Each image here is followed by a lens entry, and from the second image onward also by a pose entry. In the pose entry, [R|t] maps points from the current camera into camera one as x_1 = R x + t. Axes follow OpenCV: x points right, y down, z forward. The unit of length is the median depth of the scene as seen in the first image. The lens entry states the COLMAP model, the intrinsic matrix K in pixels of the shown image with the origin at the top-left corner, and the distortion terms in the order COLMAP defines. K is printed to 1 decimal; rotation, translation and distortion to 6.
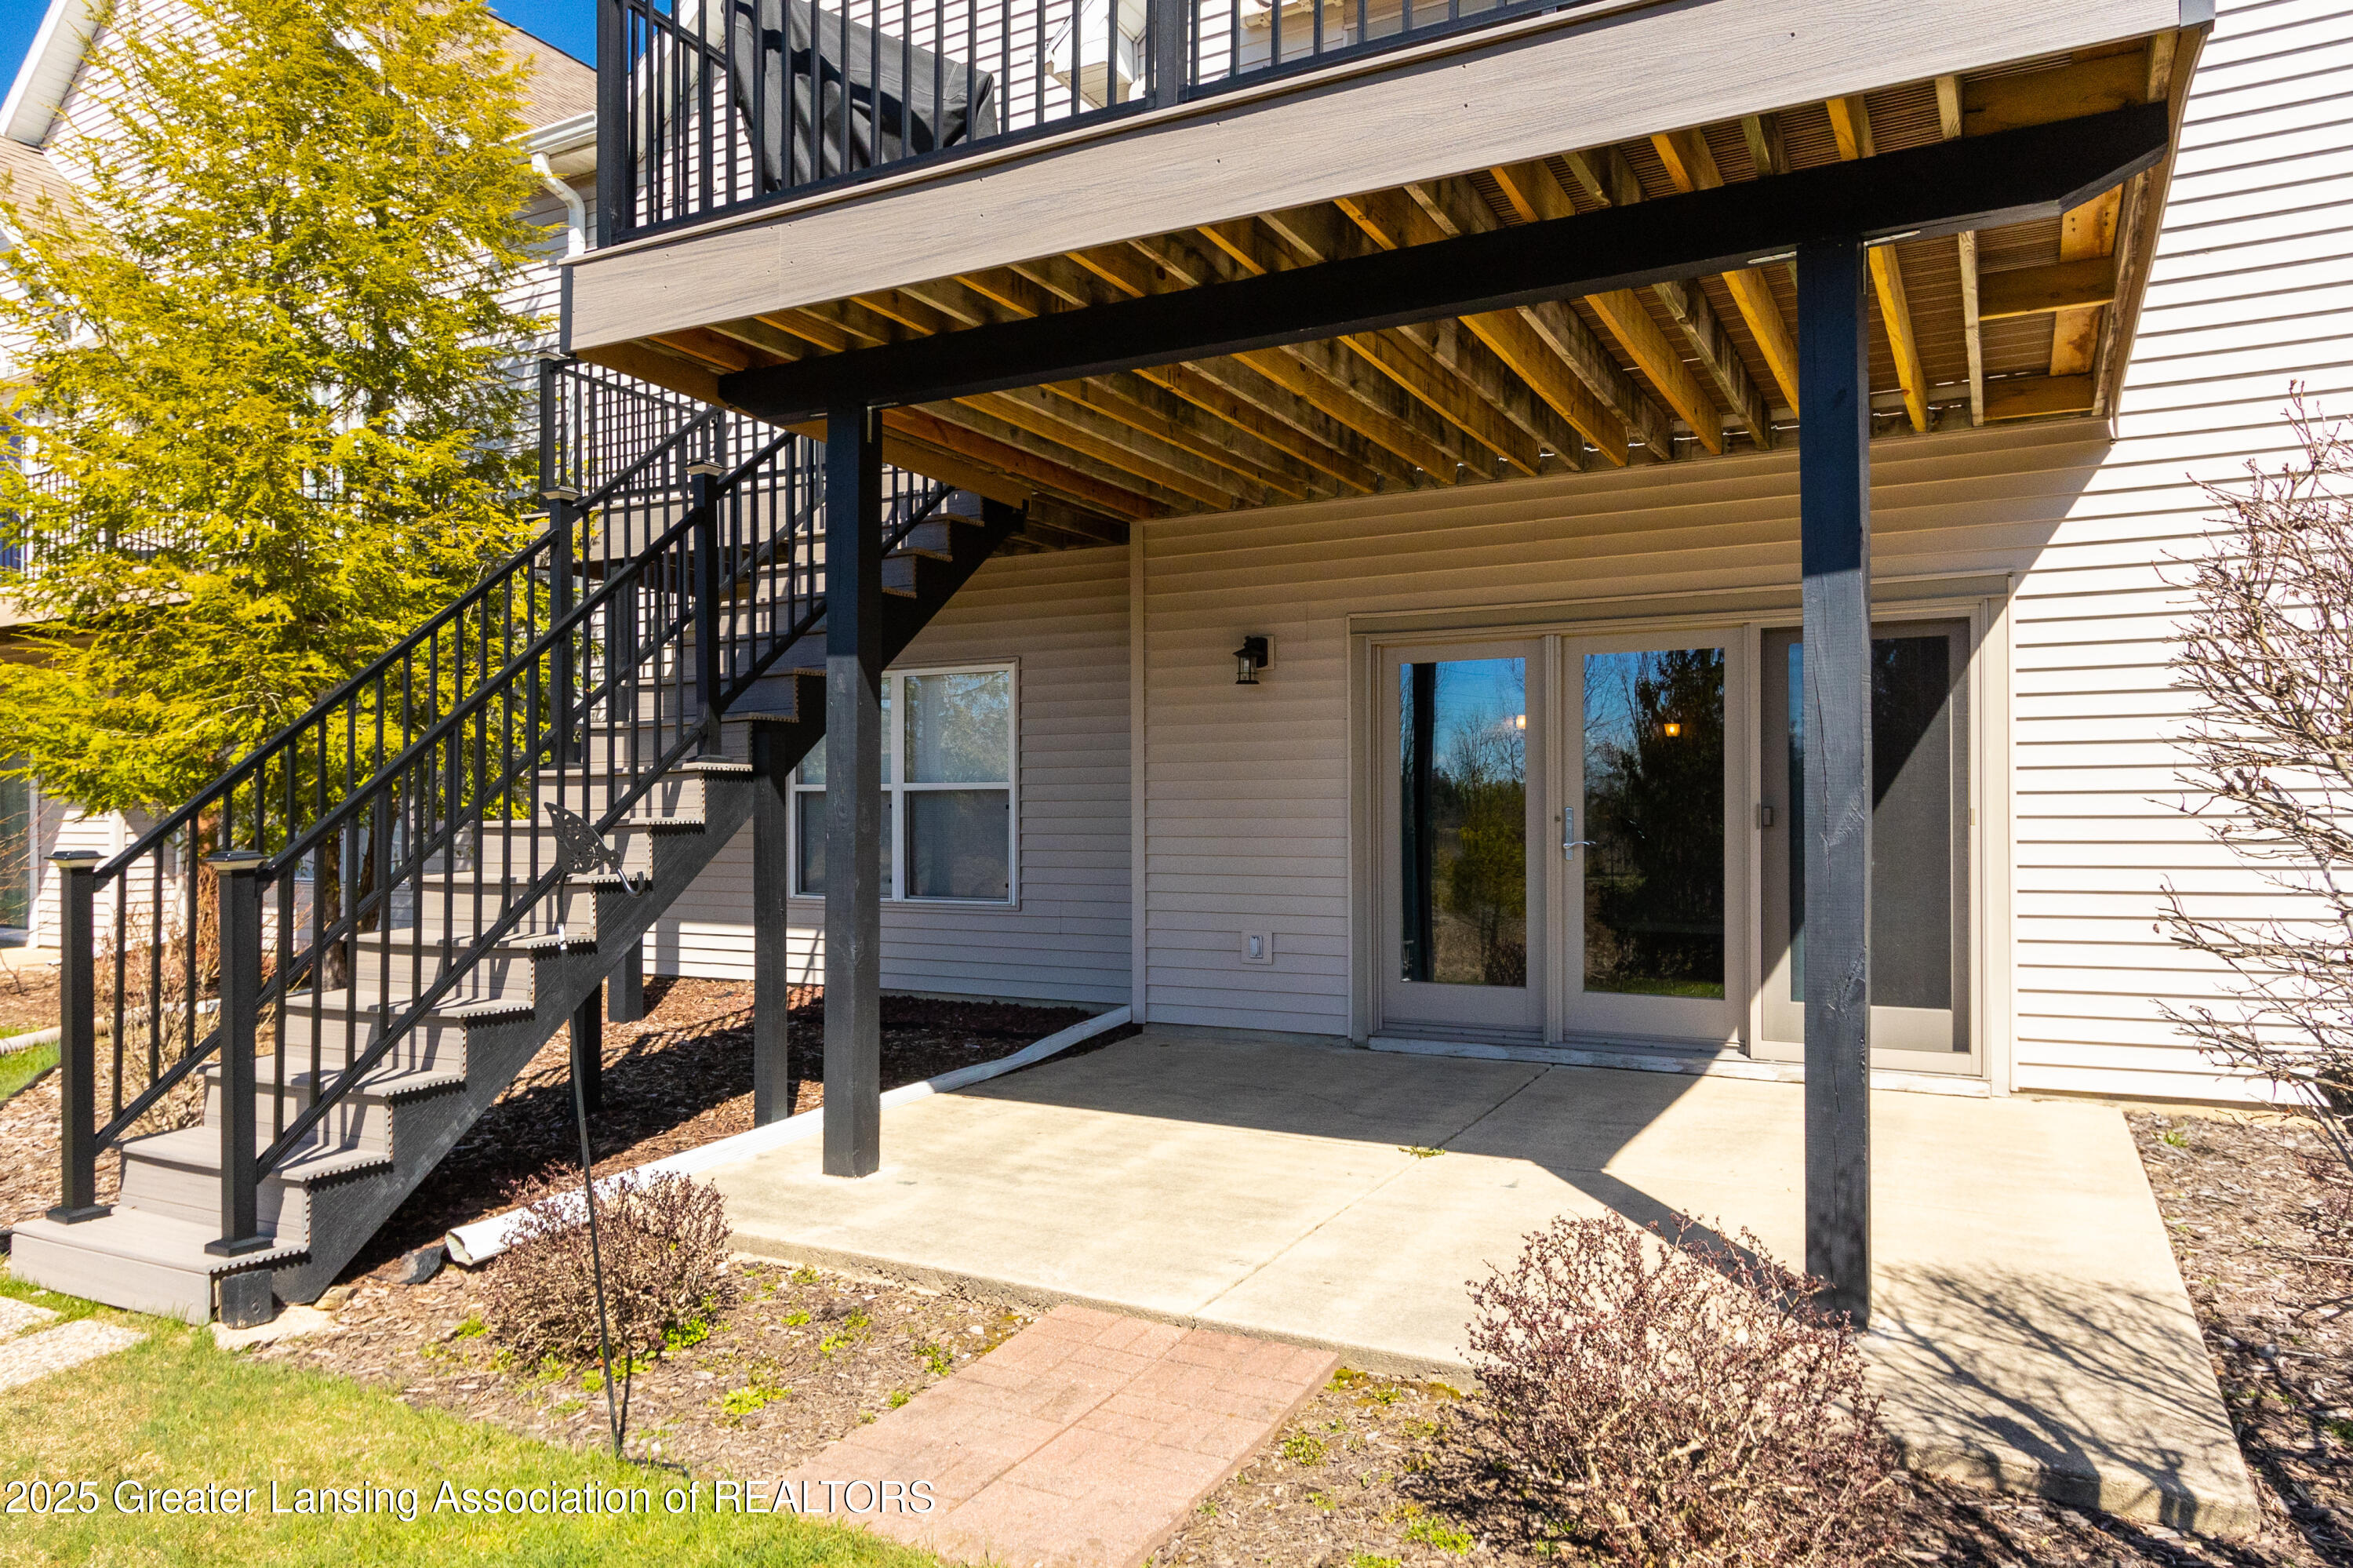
lens RADIAL K [[1598.7, 0, 1121.3], [0, 1598.7, 826.7], [0, 0, 1]] dist [0.003127, -0.005803]
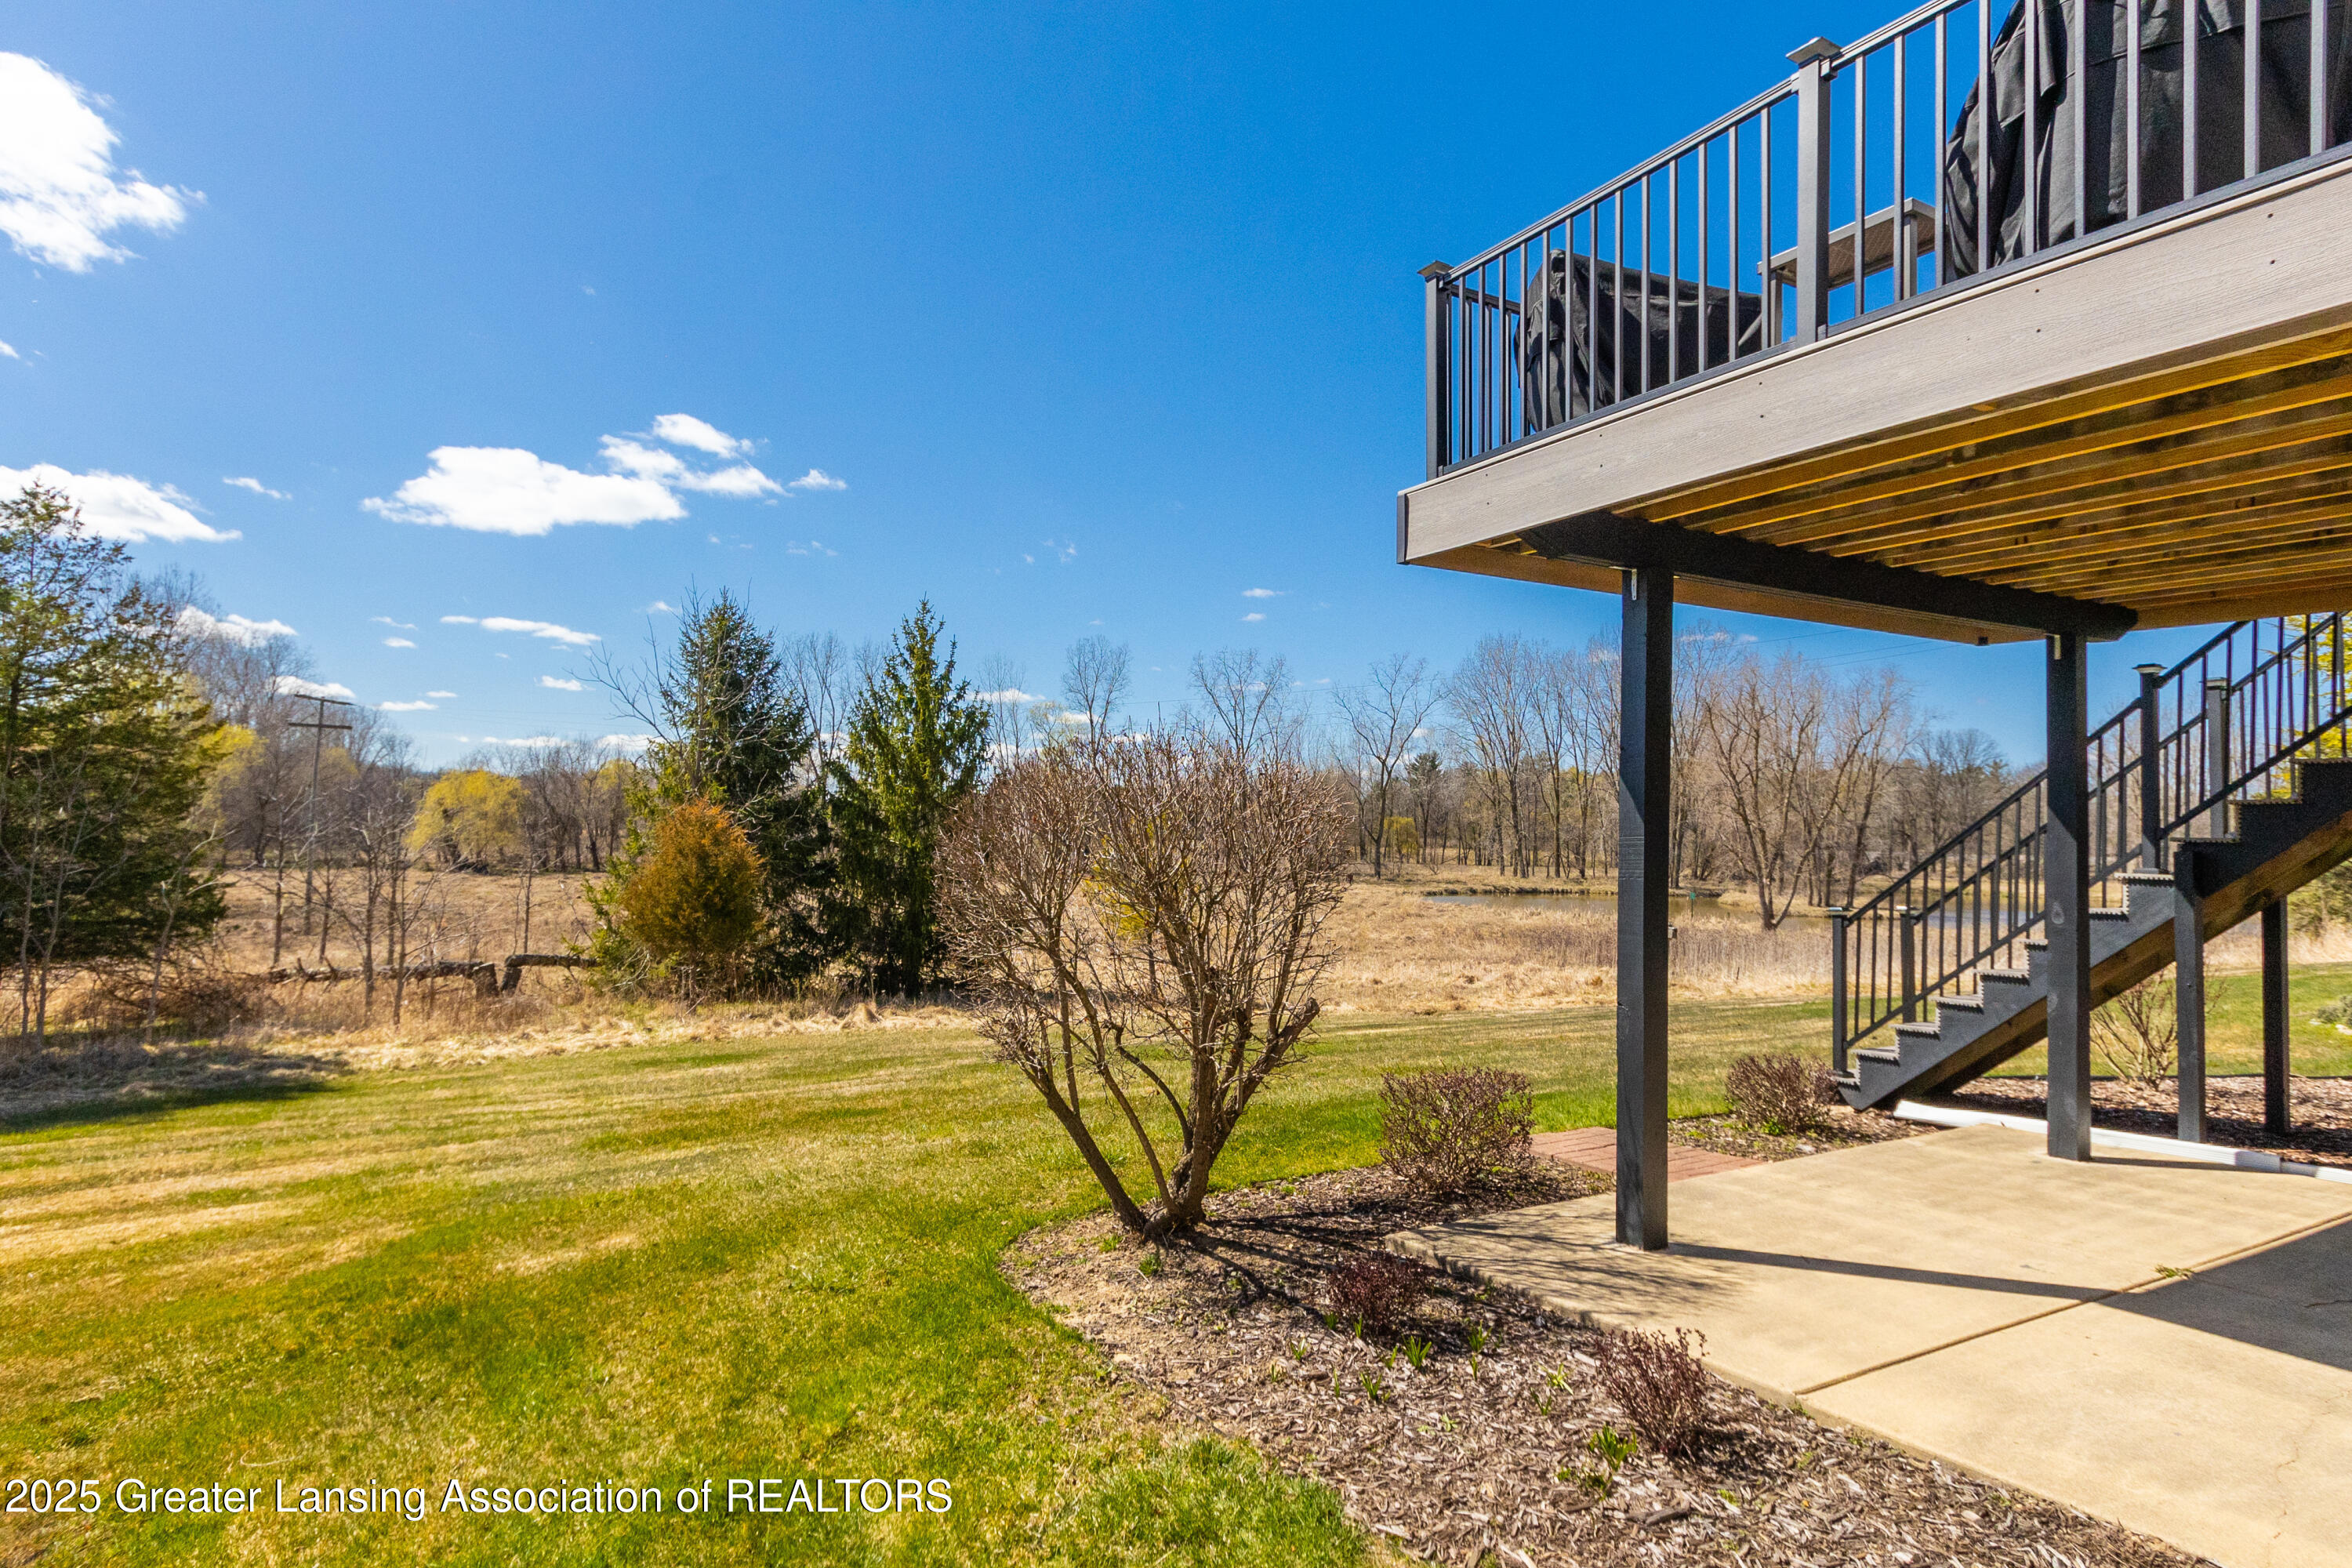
lens RADIAL K [[1272.7, 0, 1171.0], [0, 1272.7, 803.1], [0, 0, 1]] dist [0.000326, -0.000135]
pose [[-0.530427, -0.024932, -0.847364, 1.871607], [-0.020654, 0.999651, -0.016484, -0.115798], [0.847479, 0.008758, -0.530756, 1.314128]]
